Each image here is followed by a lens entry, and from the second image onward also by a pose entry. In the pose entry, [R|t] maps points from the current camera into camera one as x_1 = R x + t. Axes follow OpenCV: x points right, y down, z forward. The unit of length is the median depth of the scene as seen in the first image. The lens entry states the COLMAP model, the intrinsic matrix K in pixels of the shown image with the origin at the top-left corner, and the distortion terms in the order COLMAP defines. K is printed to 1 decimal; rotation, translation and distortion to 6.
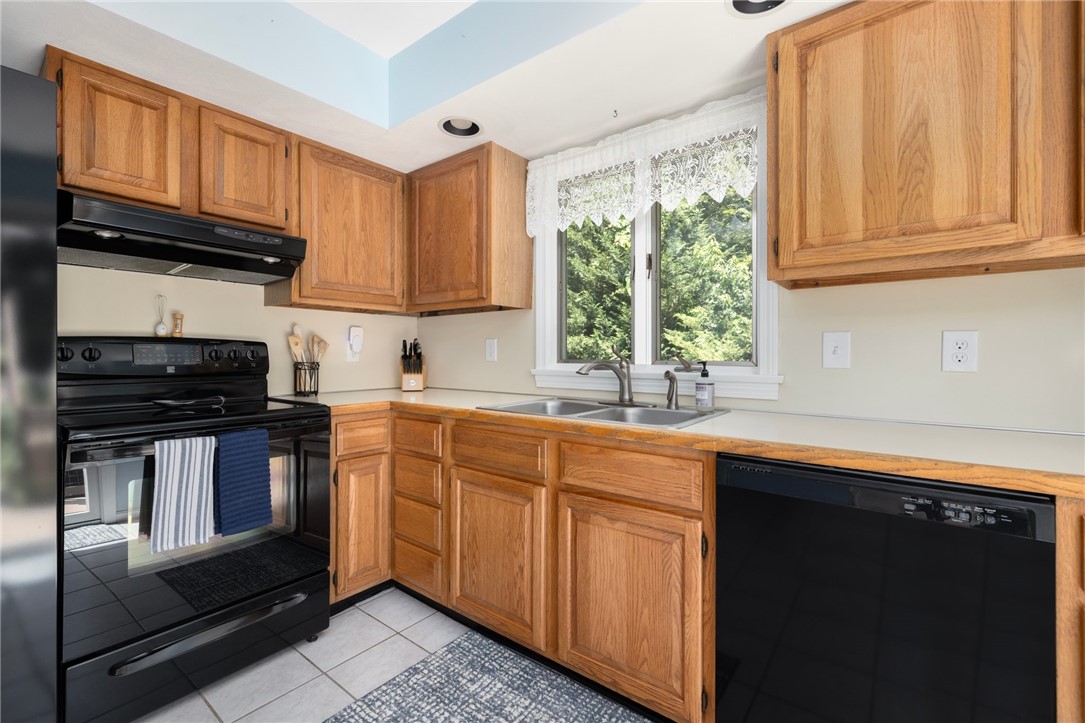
lens RADIAL K [[466.5, 0, 536.0], [0, 466.5, 355.0], [0, 0, 1]] dist [-0.000852, -0.000232]
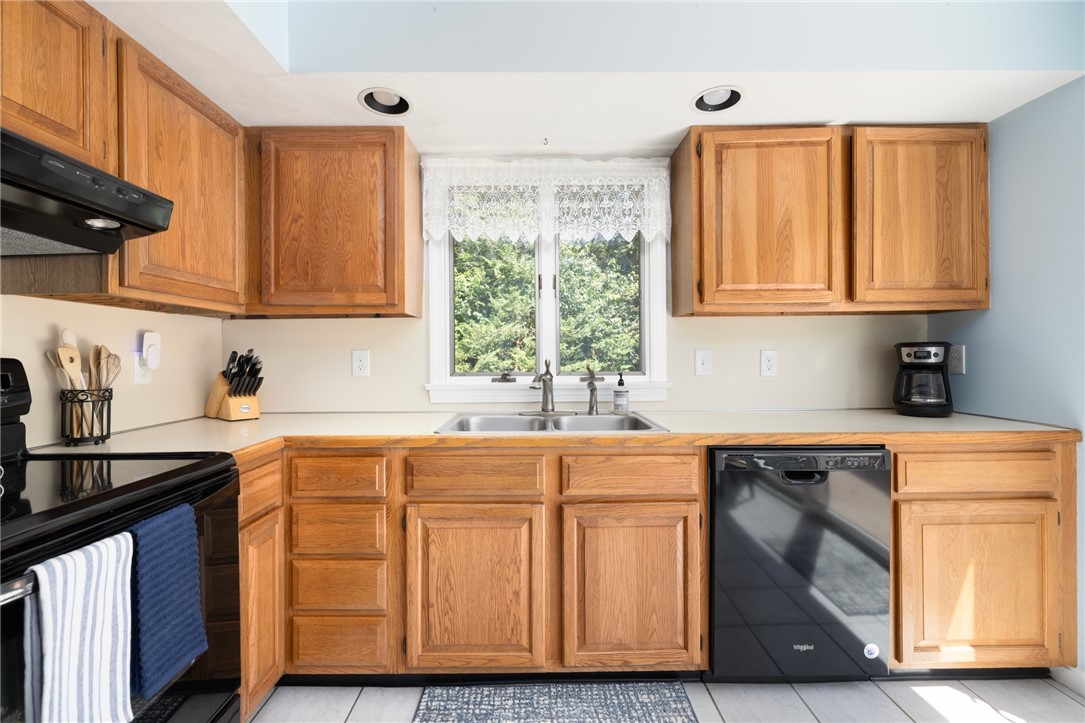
lens RADIAL K [[466.5, 0, 532.5], [0, 466.5, 356.5], [0, 0, 1]] dist [-0.000852, -0.000232]
pose [[0.783190, -0.007822, 0.621733, -0.552487], [0.008478, 0.999962, 0.001900, -0.031879], [-0.621724, 0.003783, 0.783227, 0.201784]]
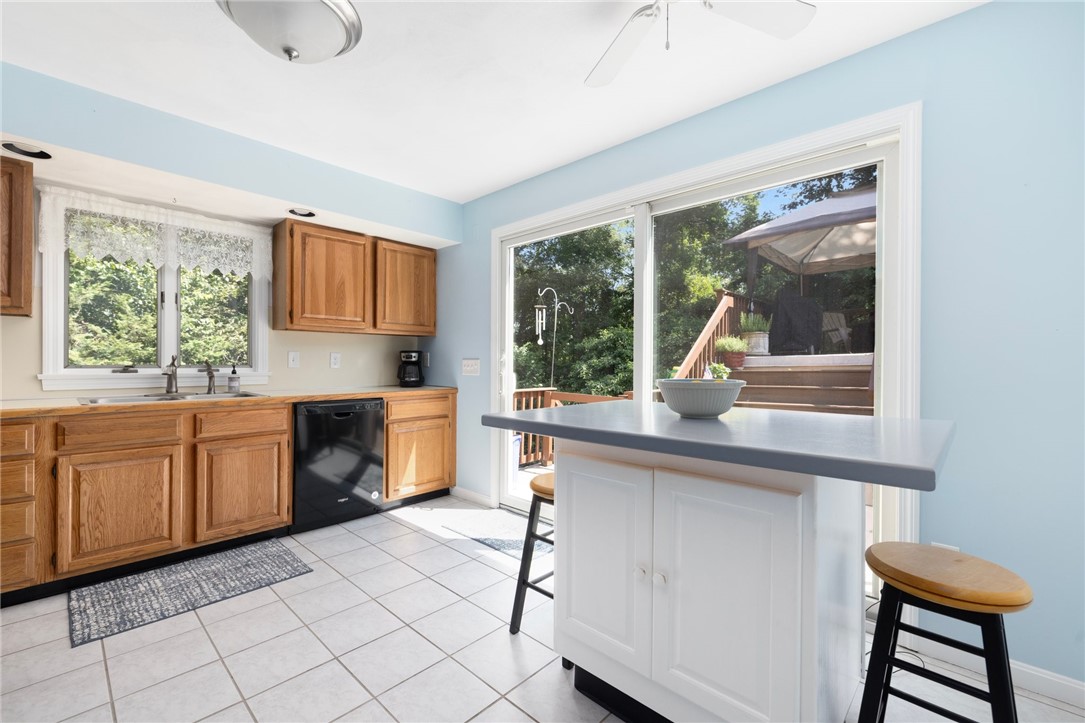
lens RADIAL K [[466.5, 0, 546.6], [0, 466.5, 362.3], [0, 0, 1]] dist [-0.000852, -0.000232]
pose [[0.075576, -0.002103, 0.997138, -1.316594], [-0.005547, 0.999981, 0.002529, -0.008942], [-0.997125, -0.005722, 0.075563, -0.327411]]
